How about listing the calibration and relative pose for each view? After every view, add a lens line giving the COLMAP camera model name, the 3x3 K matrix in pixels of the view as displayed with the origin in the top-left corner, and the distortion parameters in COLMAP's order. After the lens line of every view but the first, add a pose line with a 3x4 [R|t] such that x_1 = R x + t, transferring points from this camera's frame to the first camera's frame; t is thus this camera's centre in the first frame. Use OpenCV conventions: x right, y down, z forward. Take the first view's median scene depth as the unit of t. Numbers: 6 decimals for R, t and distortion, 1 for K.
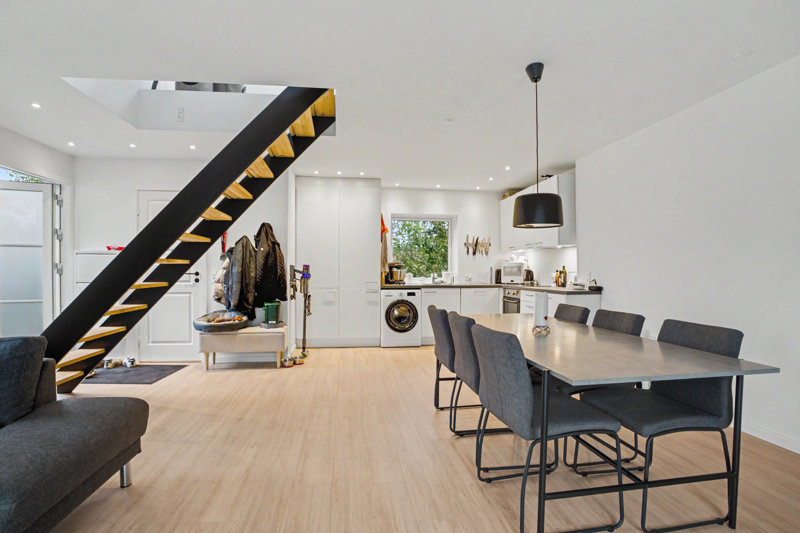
lens RADIAL K [[385.7, 0, 397.5], [0, 385.7, 275.6], [0, 0, 1]] dist [-0.043311, 0.001577]
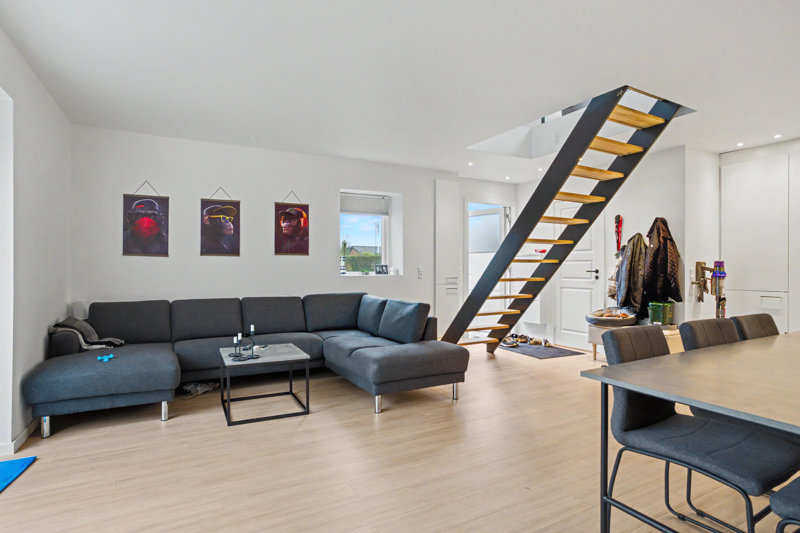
lens RADIAL K [[423.2, 0, 394.7], [0, 423.2, 268.0], [0, 0, 1]] dist [-0.031112, 0.018856]
pose [[0.360911, -0.002968, -0.932596, 0.363128], [-0.011954, 0.999898, -0.007808, 0.001493], [0.932524, 0.013966, 0.360838, 0.027976]]
